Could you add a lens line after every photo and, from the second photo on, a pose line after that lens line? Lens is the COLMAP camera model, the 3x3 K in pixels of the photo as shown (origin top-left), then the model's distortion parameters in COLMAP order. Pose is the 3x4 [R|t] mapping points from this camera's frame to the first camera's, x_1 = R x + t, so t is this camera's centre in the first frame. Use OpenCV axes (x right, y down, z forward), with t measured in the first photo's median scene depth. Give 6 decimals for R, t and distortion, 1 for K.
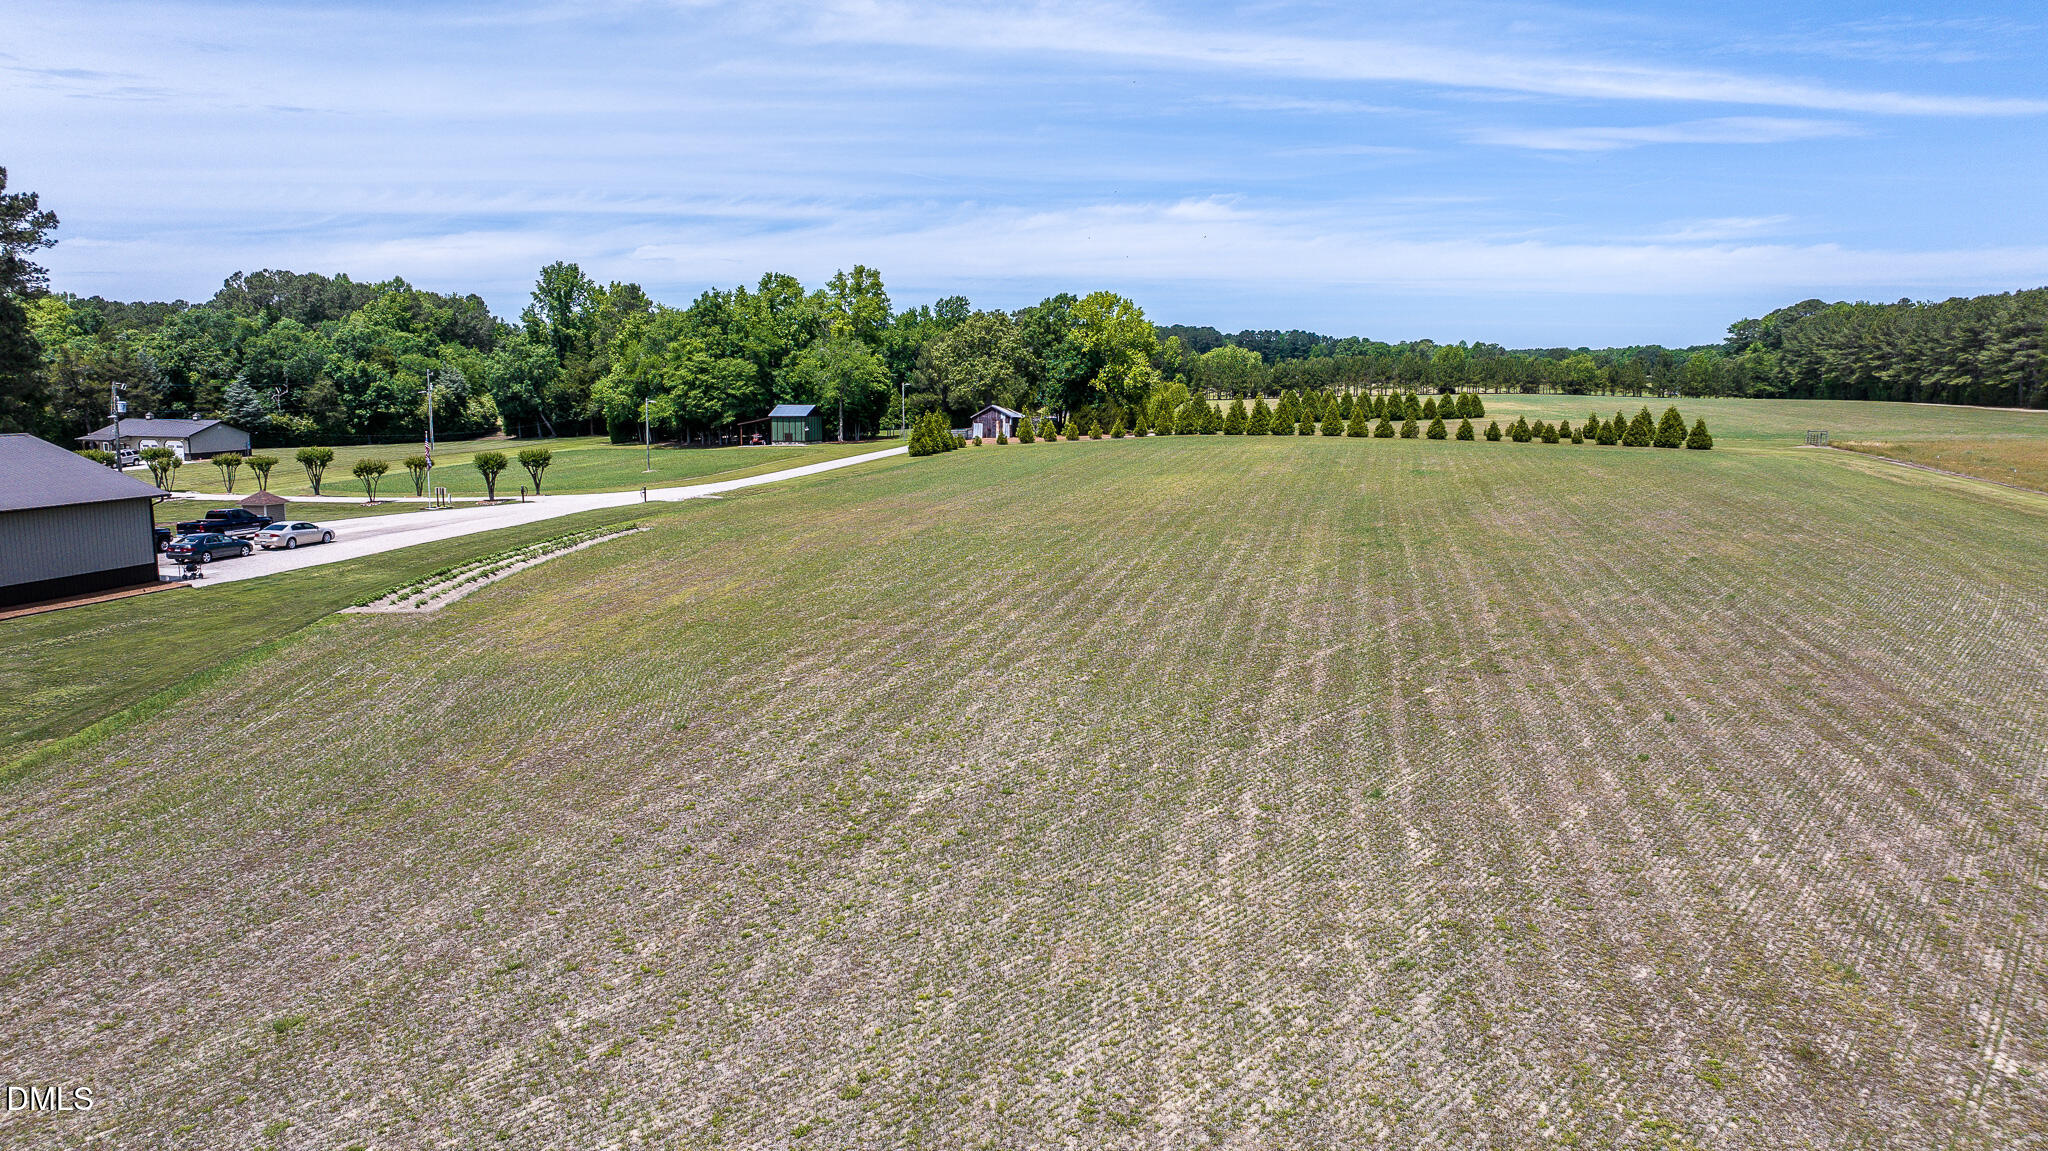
lens RADIAL K [[1443.1, 0, 1025.0], [0, 1443.1, 573.3], [0, 0, 1]] dist [-0.032724, 0.036425]
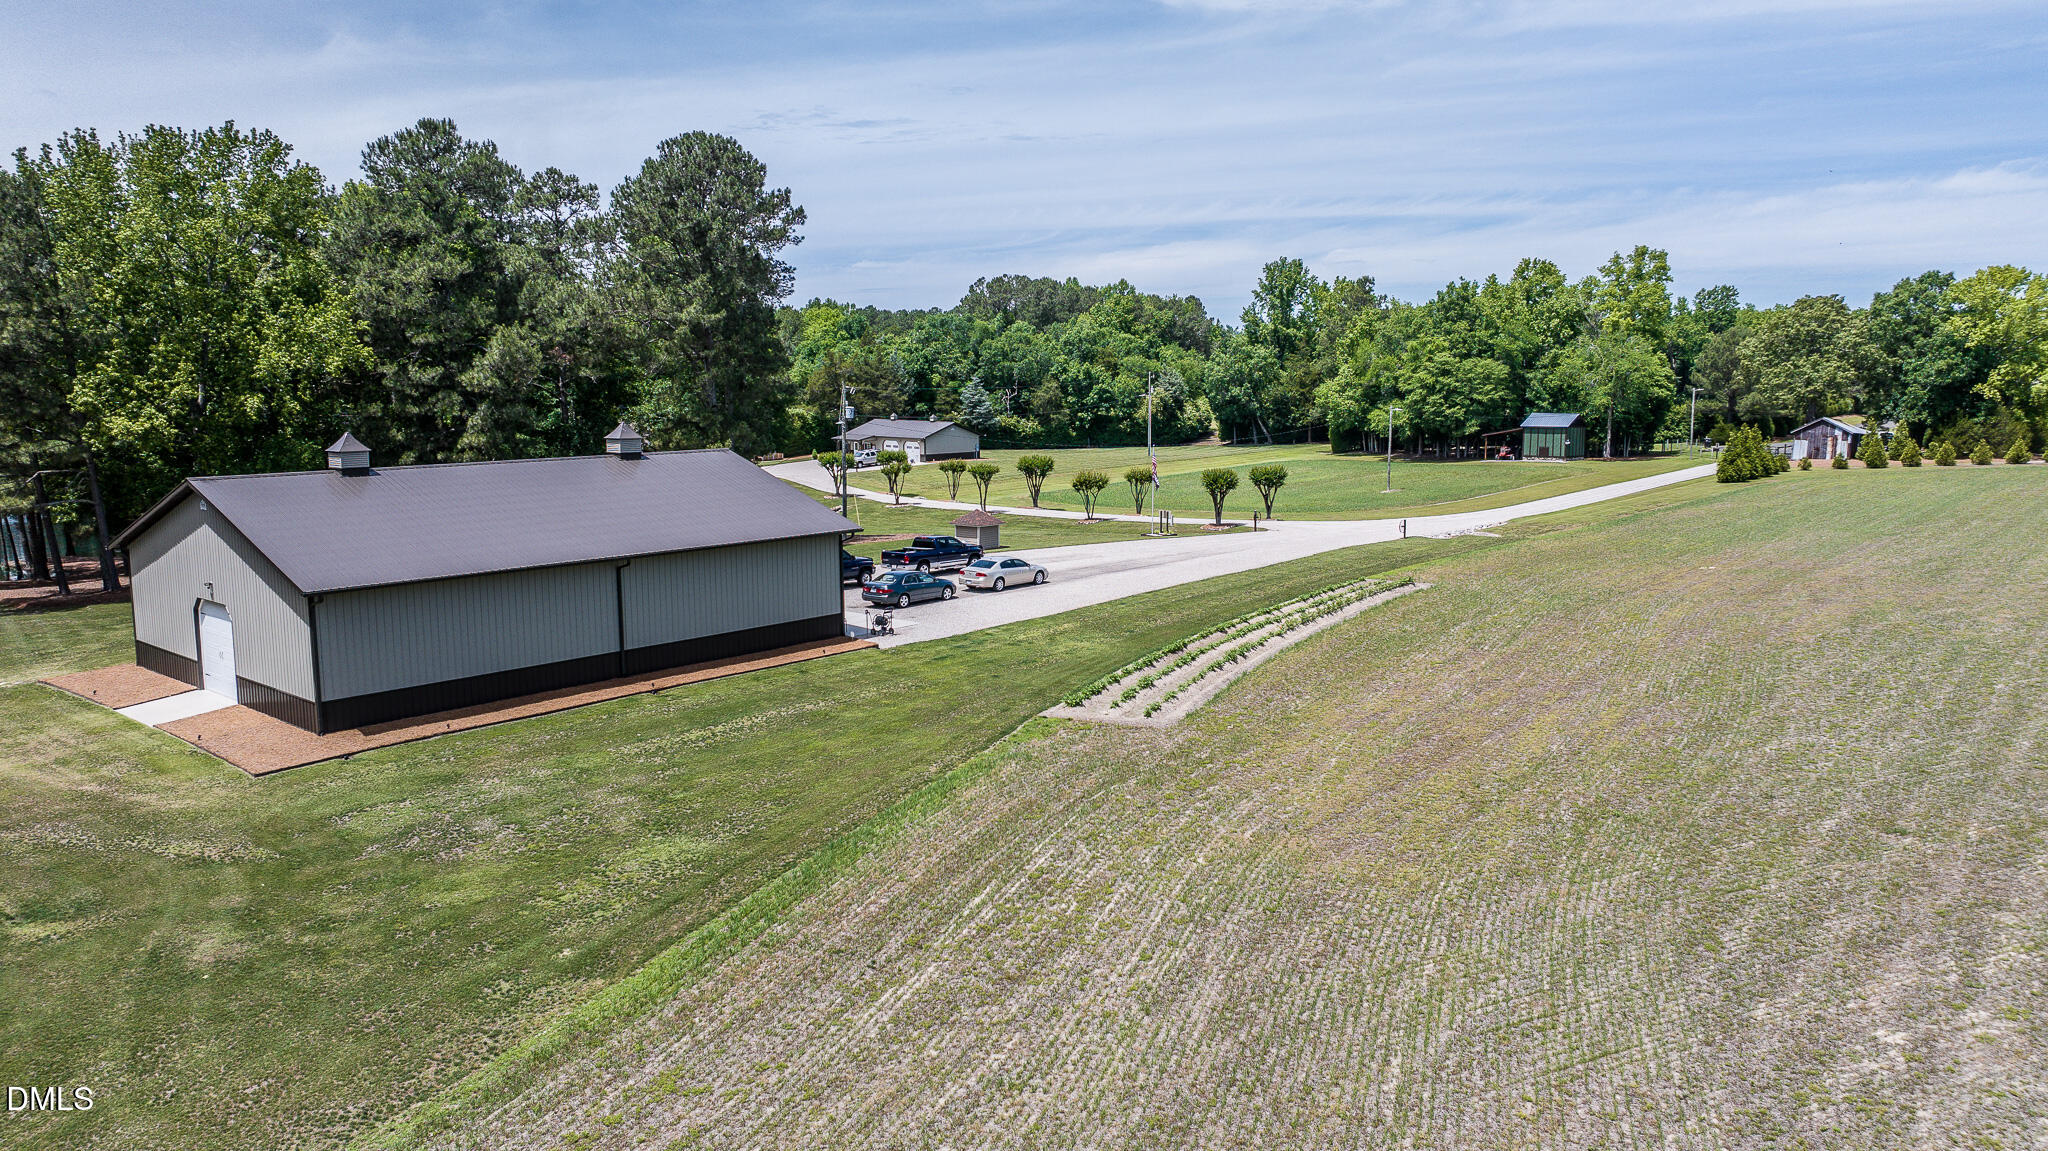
lens RADIAL K [[1443.1, 0, 1026.1], [0, 1443.1, 572.7], [0, 0, 1]] dist [-0.032724, 0.036425]
pose [[0.892175, 0.059309, -0.447779, -0.052439], [-0.060042, 0.998117, 0.012570, -0.015650], [0.447681, 0.015671, 0.894056, 0.109689]]
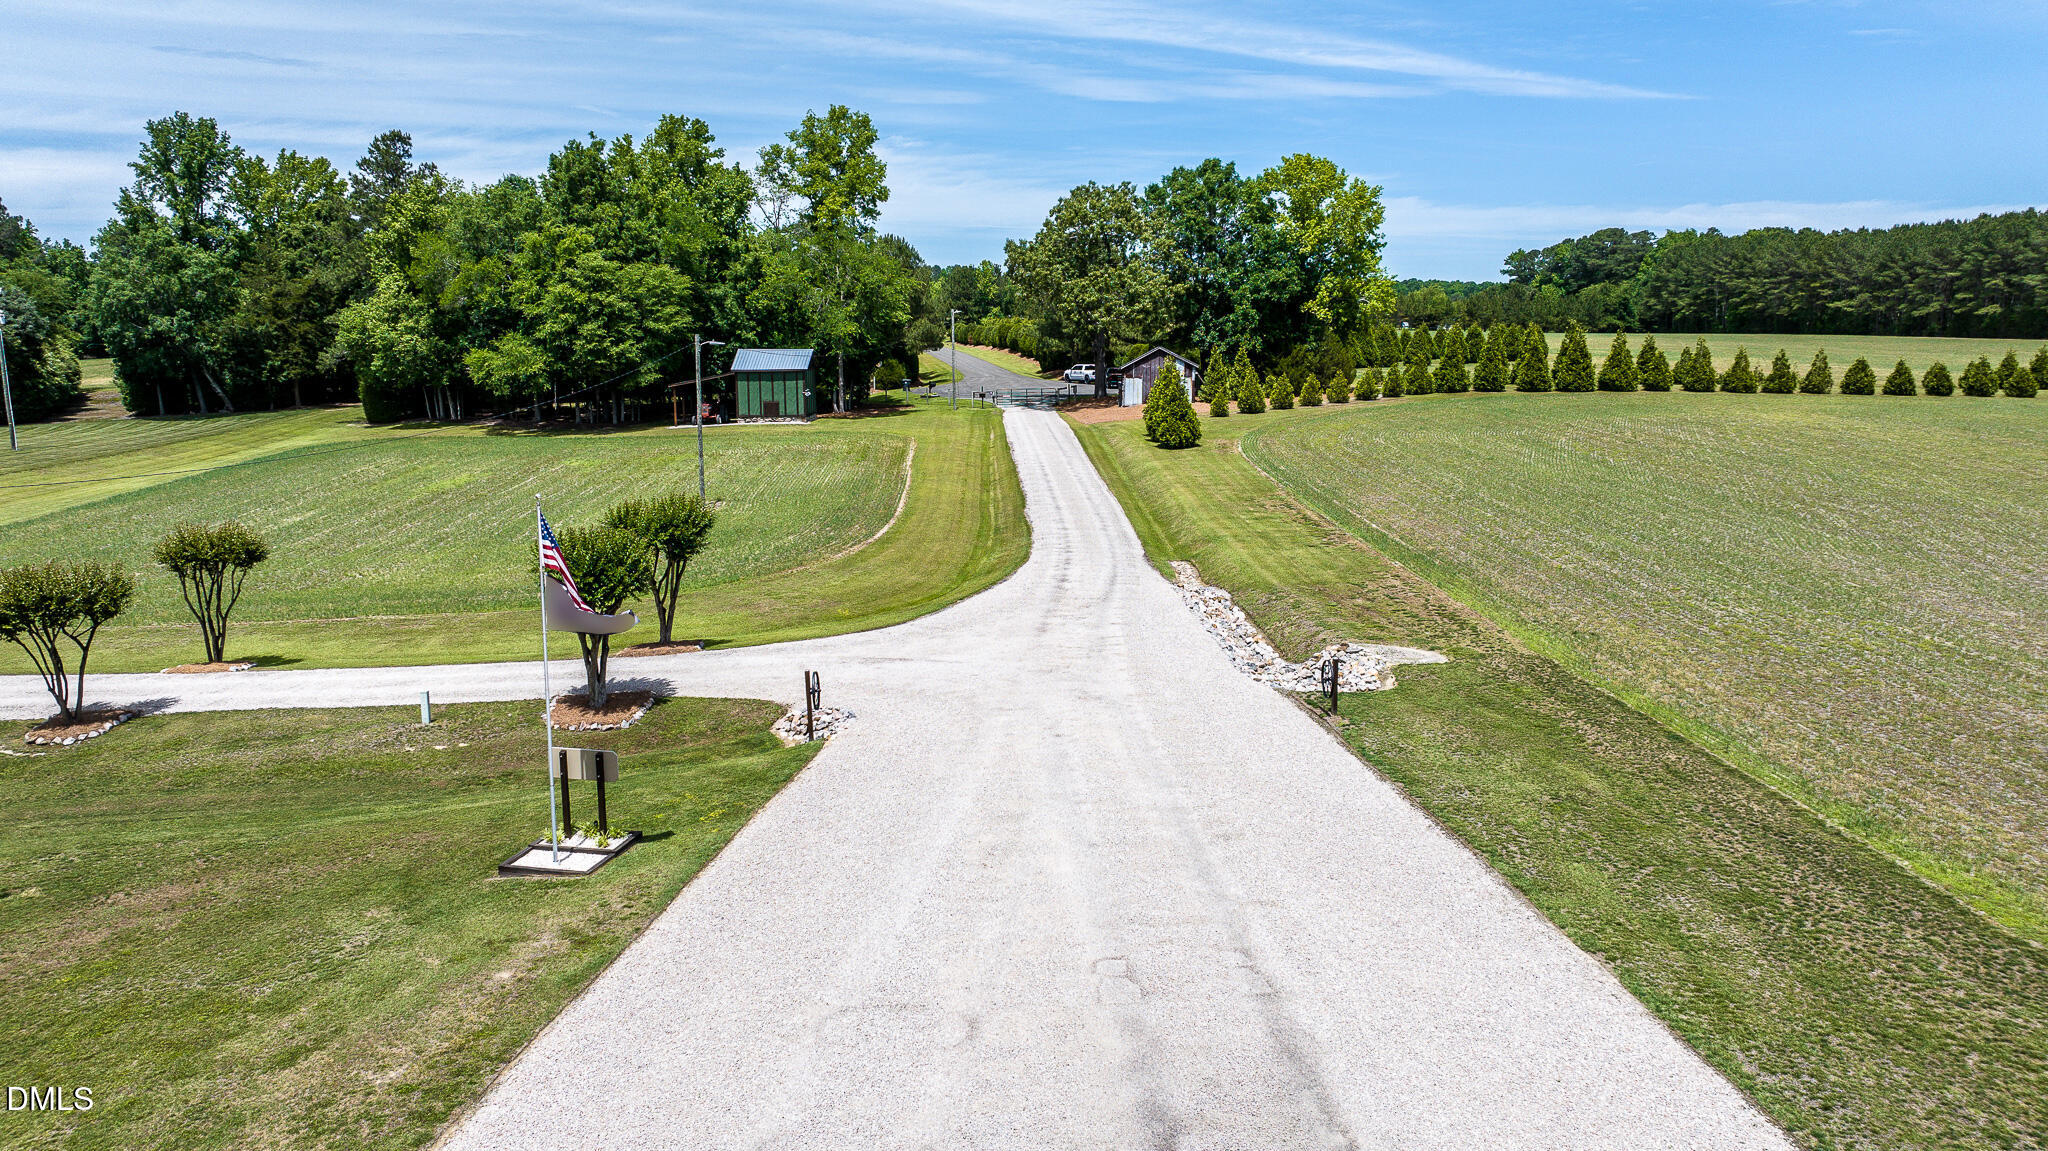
lens RADIAL K [[1443.1, 0, 1029.2], [0, 1443.1, 575.5], [0, 0, 1]] dist [-0.032724, 0.036425]
pose [[0.957071, -0.053871, 0.284804, -0.226163], [0.042321, 0.998019, 0.046558, -0.051489], [-0.286748, -0.032506, 0.957454, 0.438026]]
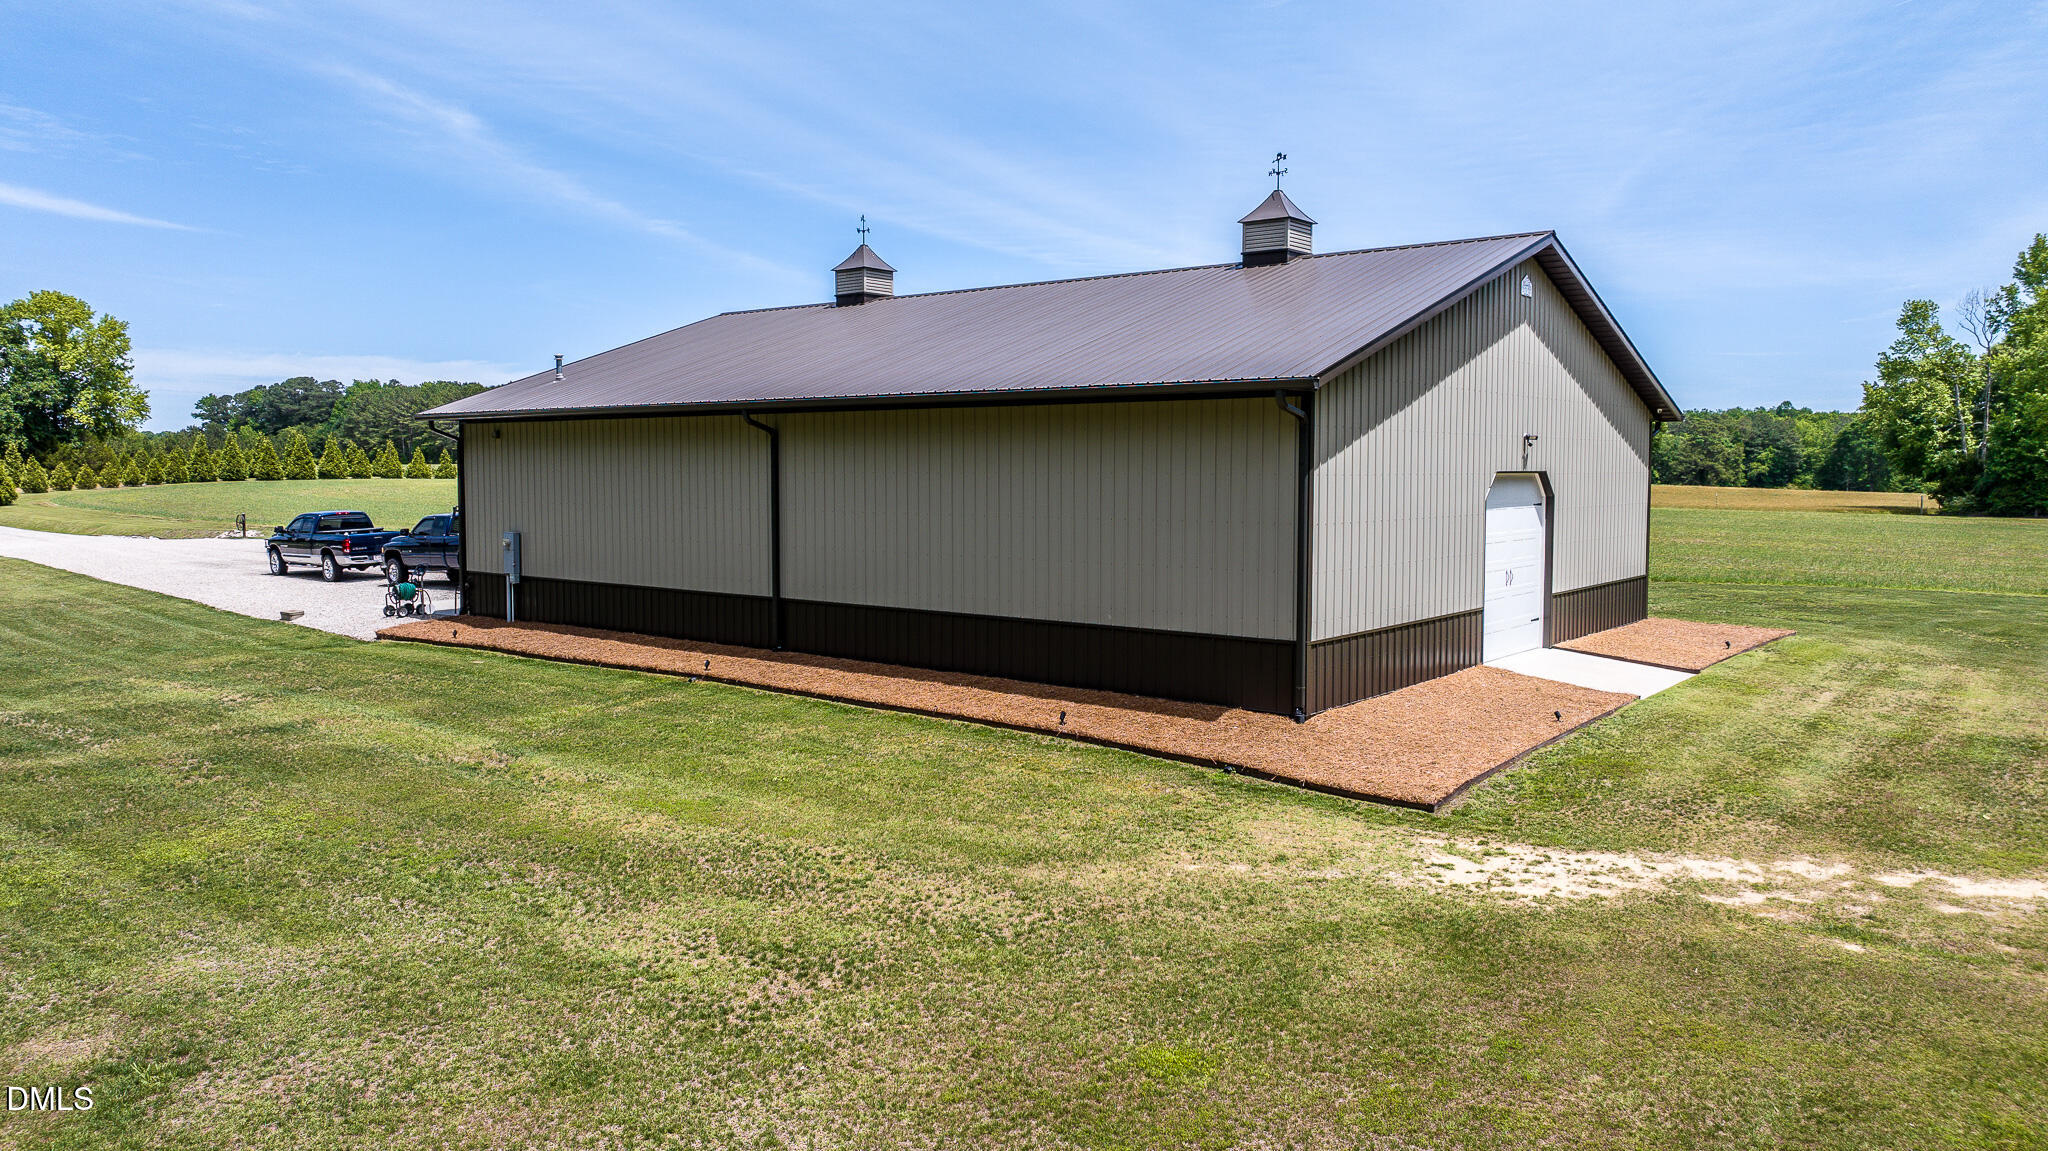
lens RADIAL K [[1443.1, 0, 1019.2], [0, 1443.1, 576.0], [0, 0, 1]] dist [-0.032724, 0.036425]
pose [[0.421456, -0.067624, 0.904324, -0.393631], [0.125853, 0.991927, 0.015521, -0.000532], [-0.898074, 0.107271, 0.426564, 0.250856]]
